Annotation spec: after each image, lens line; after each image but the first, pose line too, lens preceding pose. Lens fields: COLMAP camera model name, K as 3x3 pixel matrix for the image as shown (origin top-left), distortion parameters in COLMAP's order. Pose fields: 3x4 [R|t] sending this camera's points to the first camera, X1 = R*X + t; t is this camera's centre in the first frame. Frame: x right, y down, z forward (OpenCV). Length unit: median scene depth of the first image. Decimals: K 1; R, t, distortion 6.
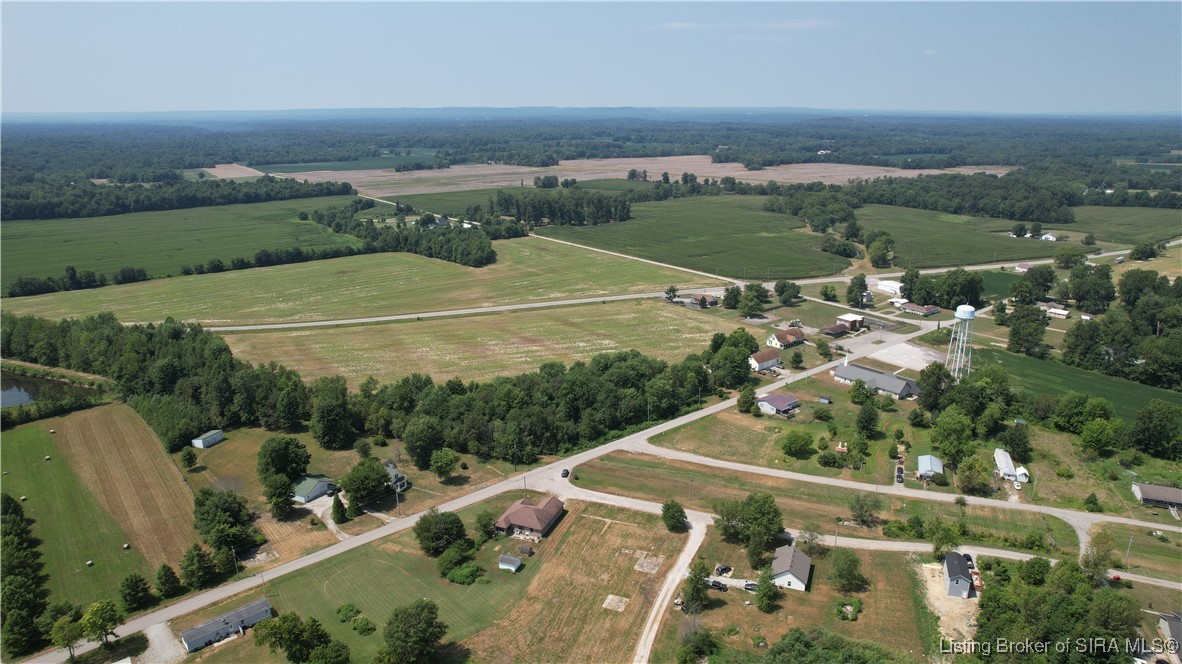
lens RADIAL K [[753.9, 0, 591.0], [0, 753.9, 332.0], [0, 0, 1]] dist [-0.079204, 0.072984]
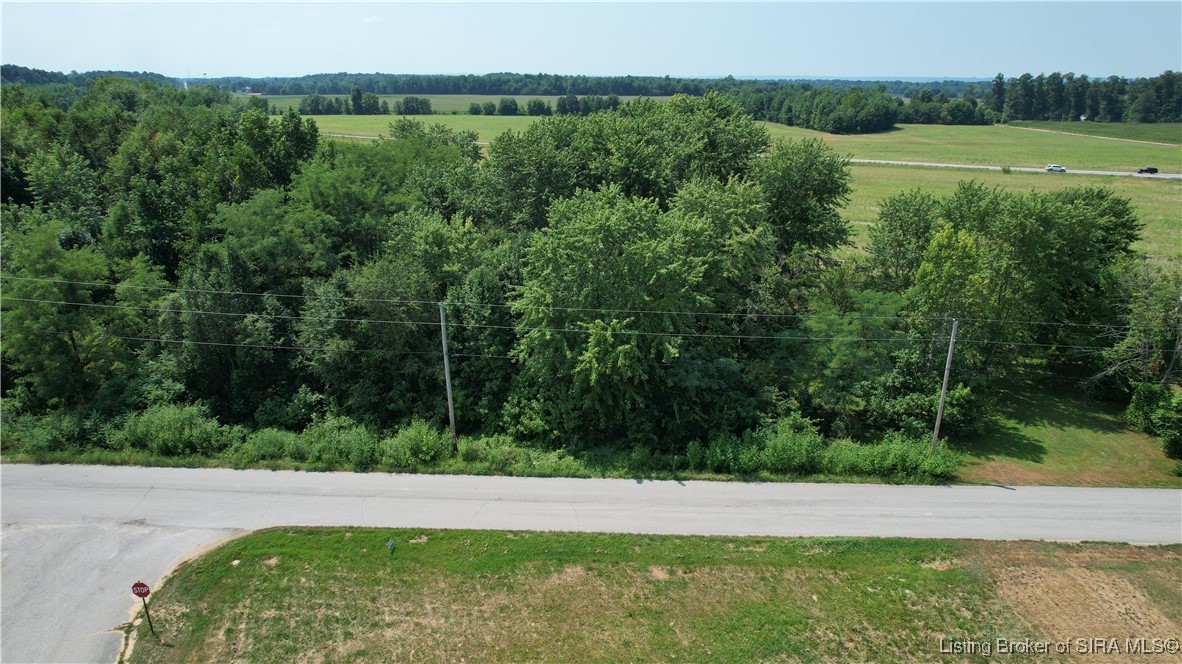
lens RADIAL K [[753.9, 0, 591.0], [0, 753.9, 332.0], [0, 0, 1]] dist [-0.079204, 0.072984]
pose [[0.752009, 0.219694, -0.621464, 0.135842], [-0.197776, 0.974585, 0.105204, 0.056487], [0.628782, 0.043796, 0.776347, 0.650504]]
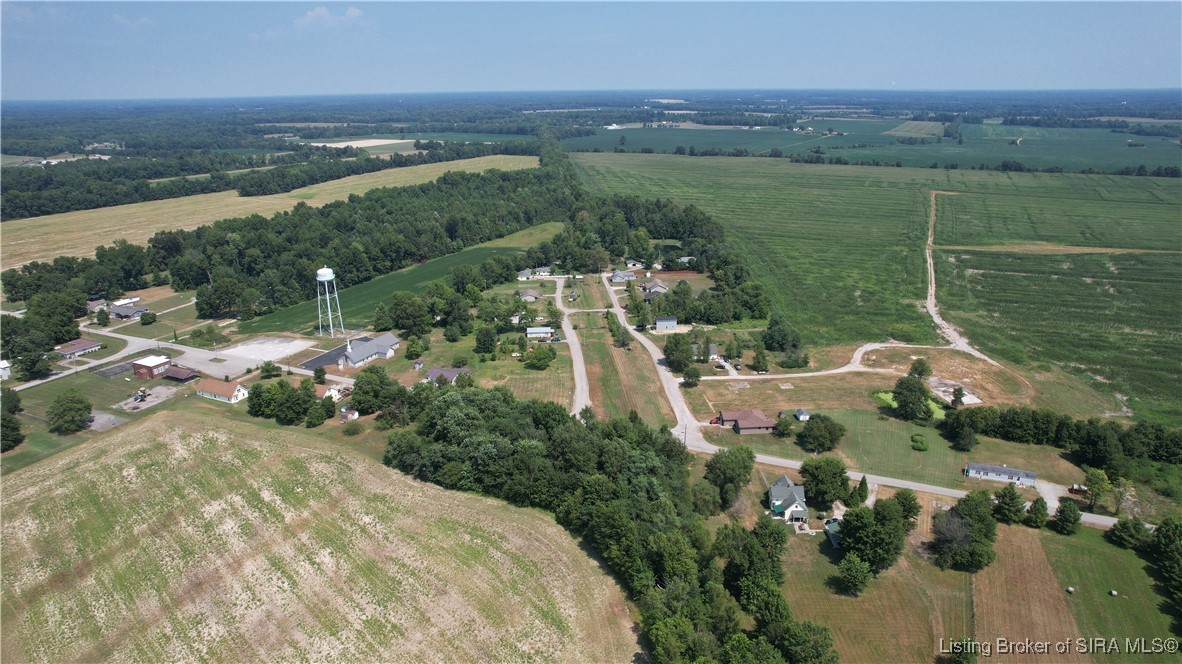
lens RADIAL K [[753.9, 0, 591.0], [0, 753.9, 332.0], [0, 0, 1]] dist [-0.079204, 0.072984]
pose [[-0.436107, -0.276129, 0.856483, -0.549278], [0.269569, 0.867967, 0.417091, -0.260113], [-0.858570, 0.412778, -0.304091, 0.854956]]
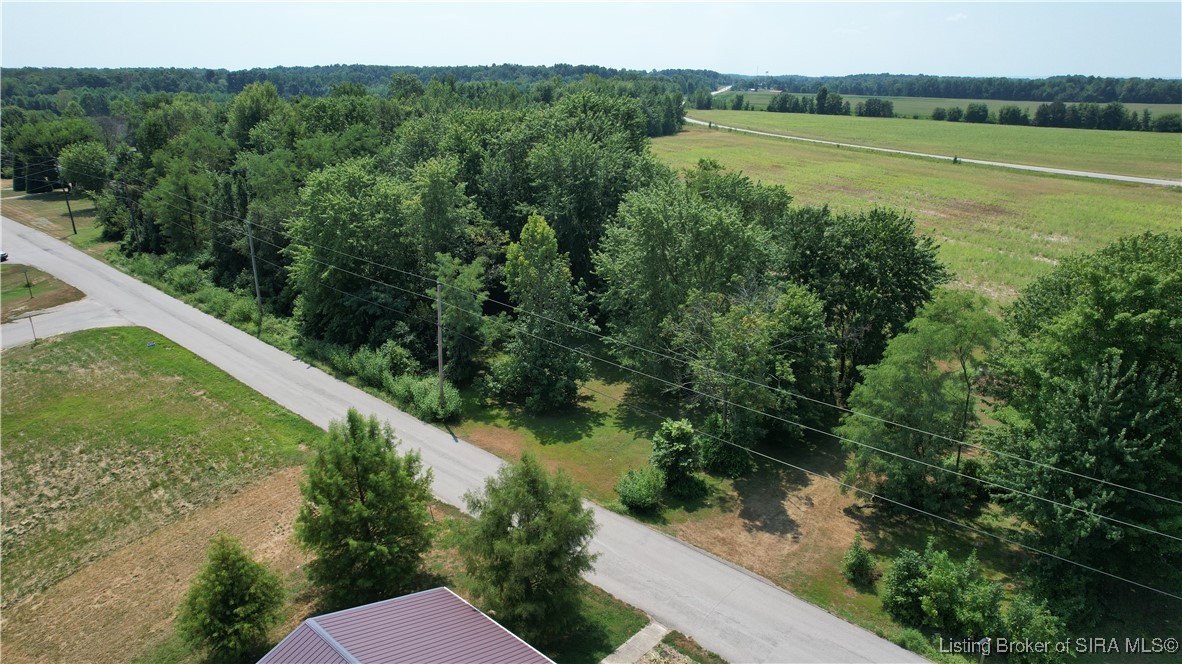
lens RADIAL K [[756.3, 0, 591.0], [0, 756.3, 332.0], [0, 0, 1]] dist [-0.088013, 0.083638]
pose [[0.157613, 0.325335, -0.932371, 0.227856], [-0.290092, 0.917767, 0.271201, 0.023578], [0.943930, 0.227729, 0.239029, 0.755741]]
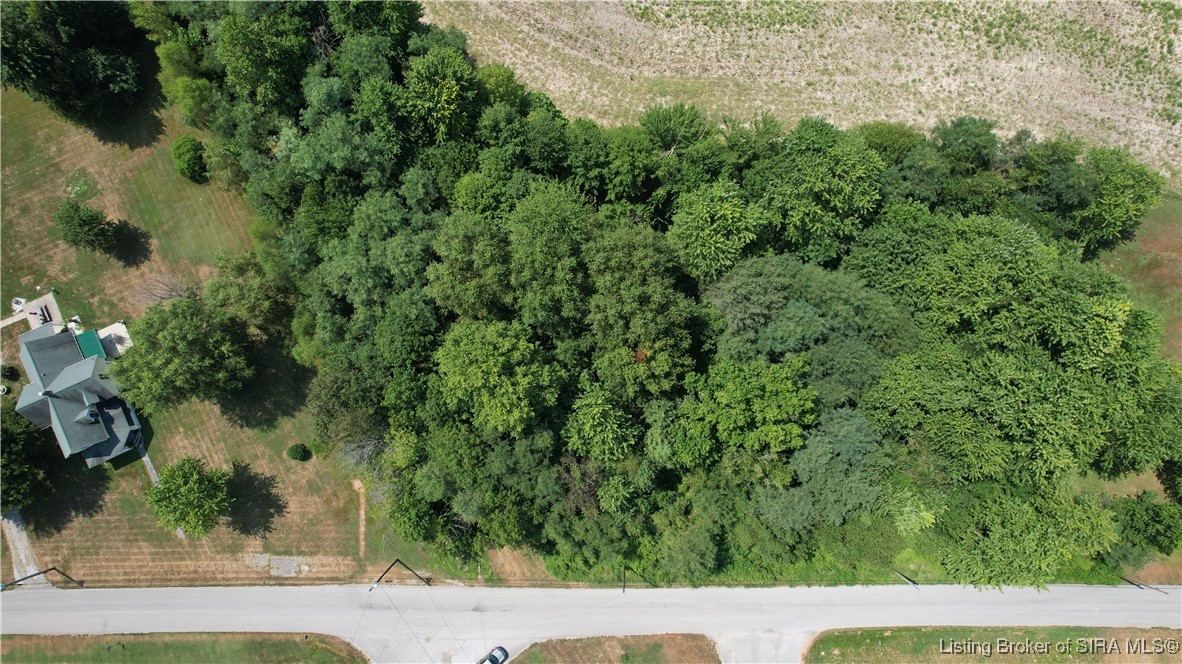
lens RADIAL K [[753.9, 0, 591.0], [0, 753.9, 332.0], [0, 0, 1]] dist [-0.079204, 0.072984]
pose [[0.772766, 0.634283, -0.022749, -0.056614], [-0.183521, 0.257614, 0.948659, -0.127994], [0.607579, -0.728917, 0.315480, 0.650106]]
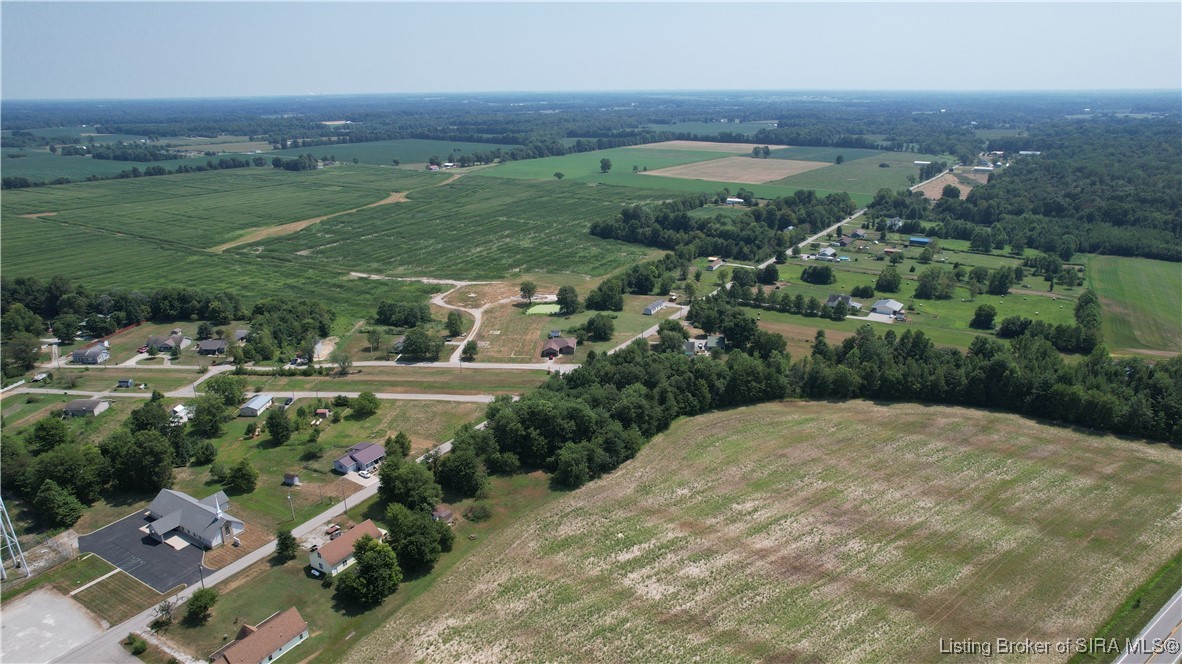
lens RADIAL K [[753.9, 0, 591.0], [0, 753.9, 332.0], [0, 0, 1]] dist [-0.079204, 0.072984]
pose [[-0.951165, 0.106106, -0.289872, 0.176529], [-0.078951, 0.824205, 0.560760, -0.378958], [0.298414, 0.556262, -0.775578, 1.246970]]
